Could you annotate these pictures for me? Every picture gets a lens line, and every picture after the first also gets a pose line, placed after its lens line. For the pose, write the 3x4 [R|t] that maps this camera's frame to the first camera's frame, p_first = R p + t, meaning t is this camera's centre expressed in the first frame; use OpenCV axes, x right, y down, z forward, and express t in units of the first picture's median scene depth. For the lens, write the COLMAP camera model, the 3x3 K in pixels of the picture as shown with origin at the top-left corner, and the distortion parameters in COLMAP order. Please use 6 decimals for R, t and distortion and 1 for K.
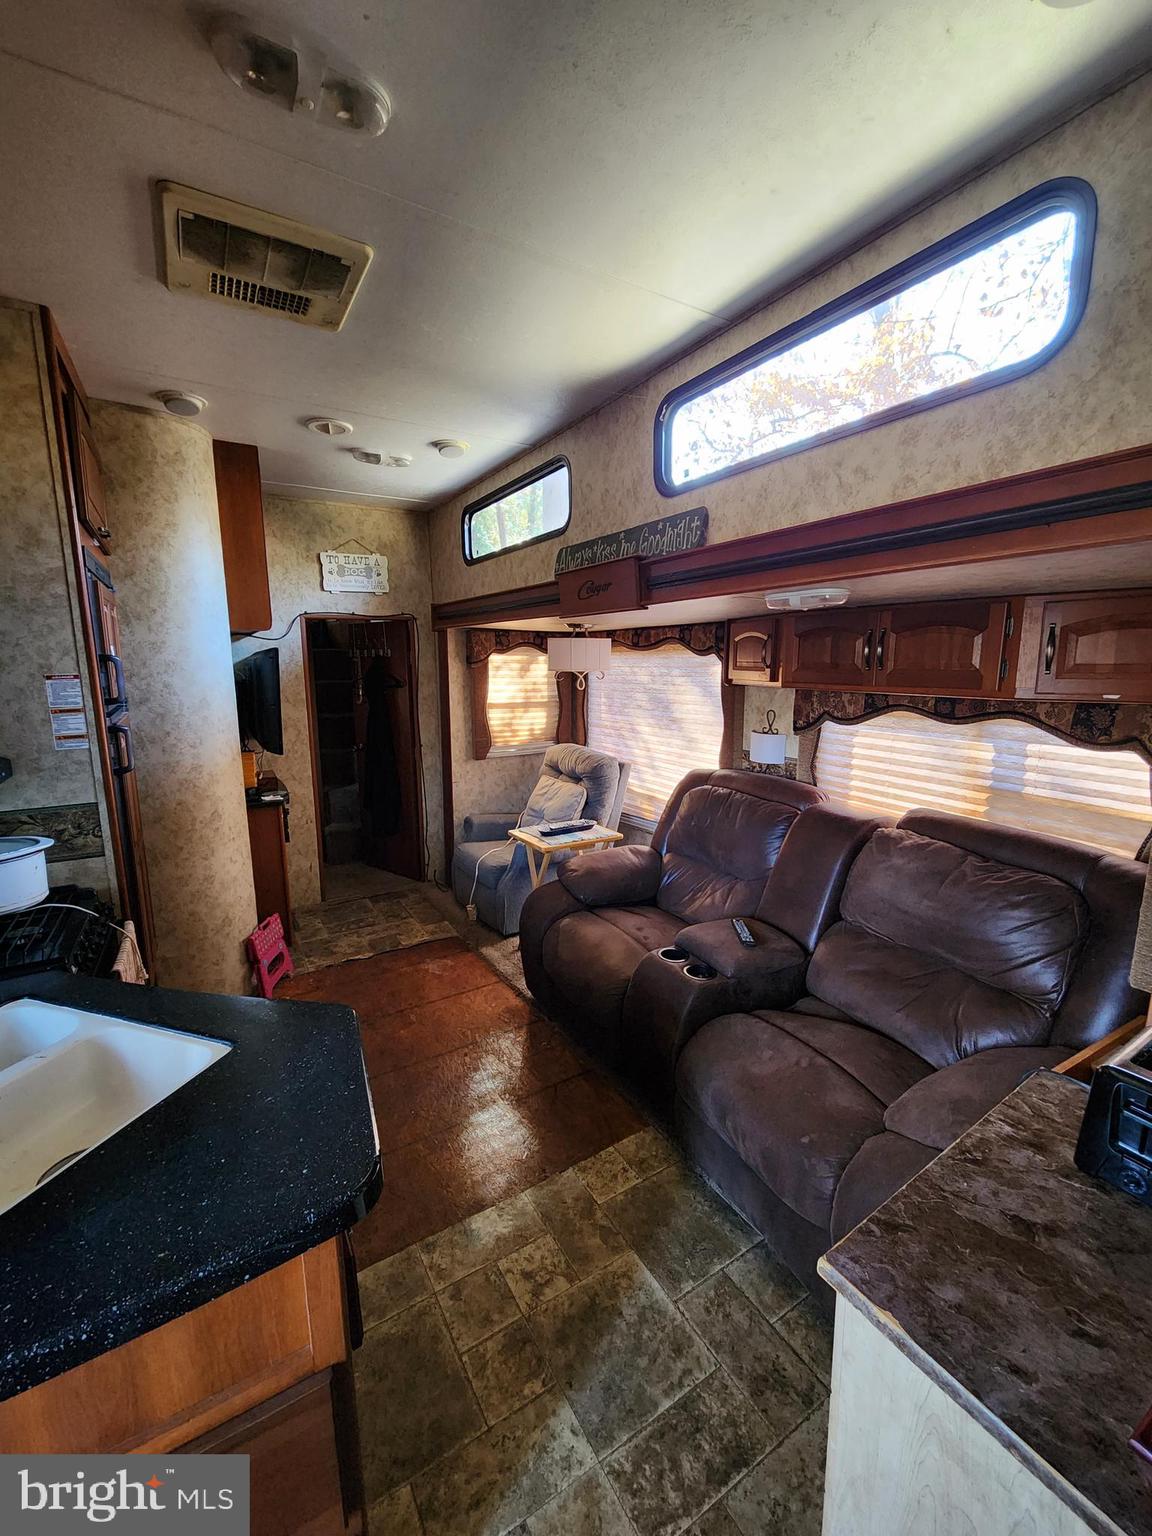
lens RADIAL K [[627.2, 0, 572.3], [0, 627.2, 768.2], [0, 0, 1]] dist [-0.000931, -0.001243]
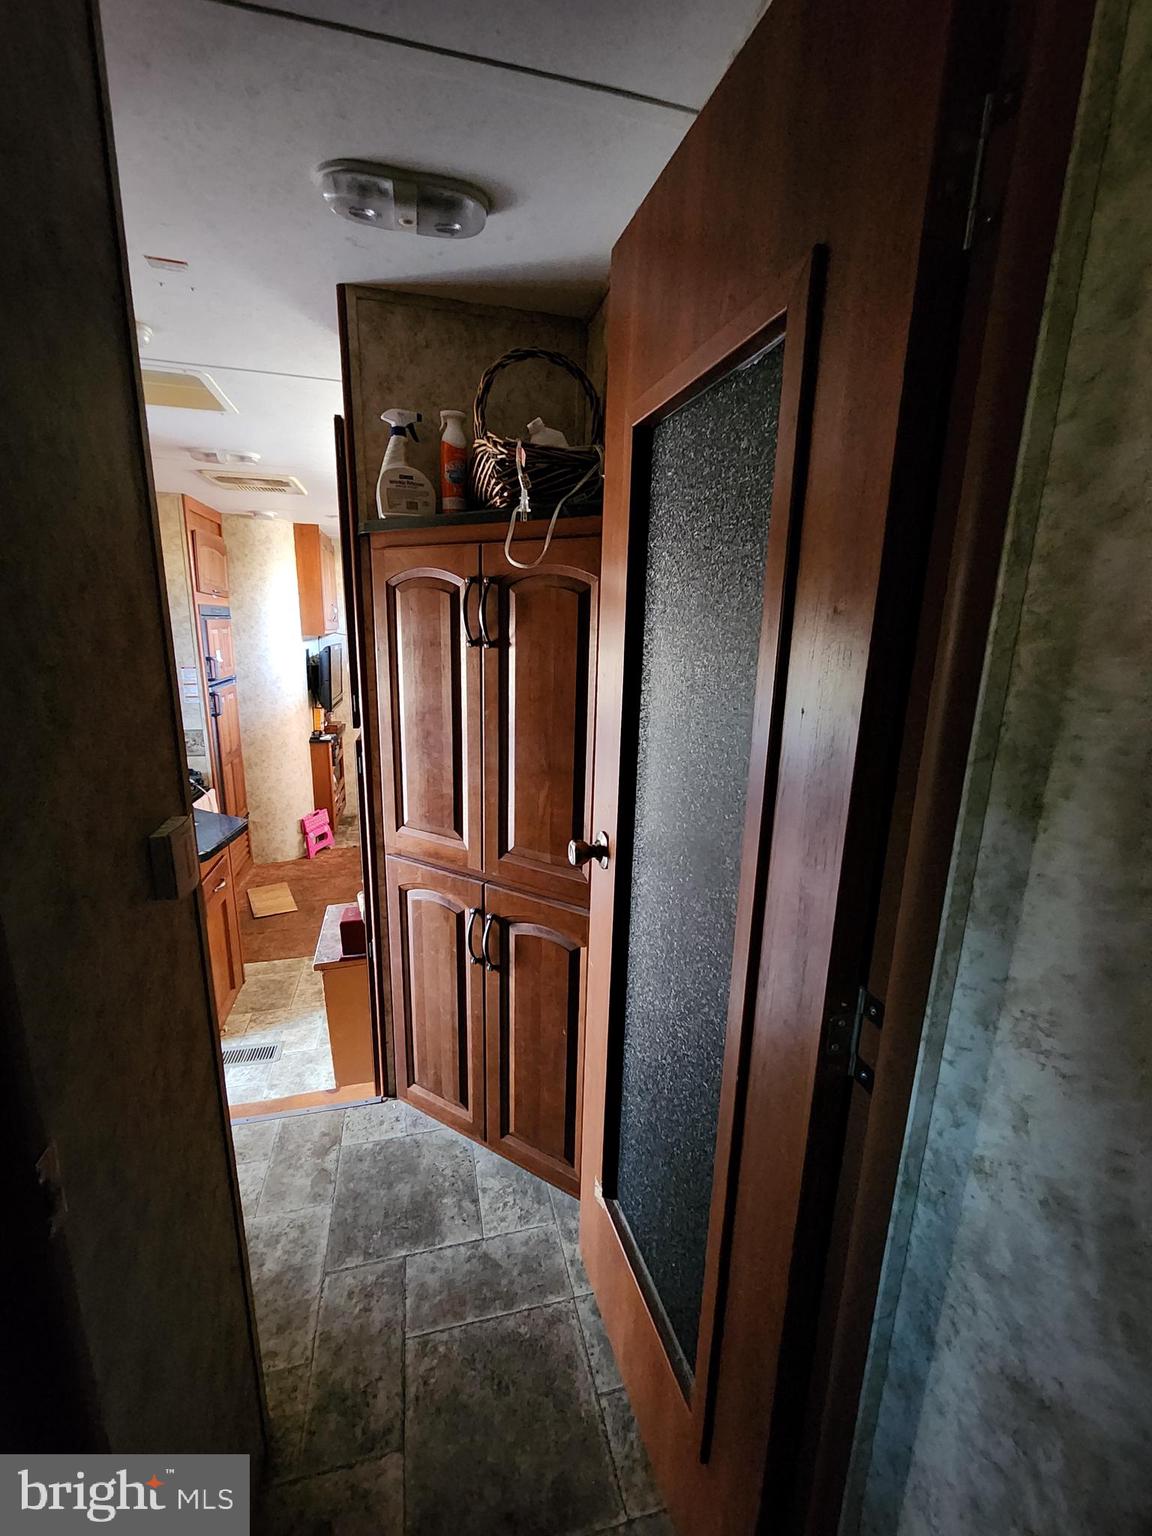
lens RADIAL K [[627.2, 0, 571.2], [0, 627.2, 767.5], [0, 0, 1]] dist [-0.000931, -0.001243]
pose [[0.960337, 0.084200, -0.265824, 0.688144], [-0.071009, 0.995737, 0.058867, -0.019595], [0.269648, -0.037657, 0.962223, -0.475217]]
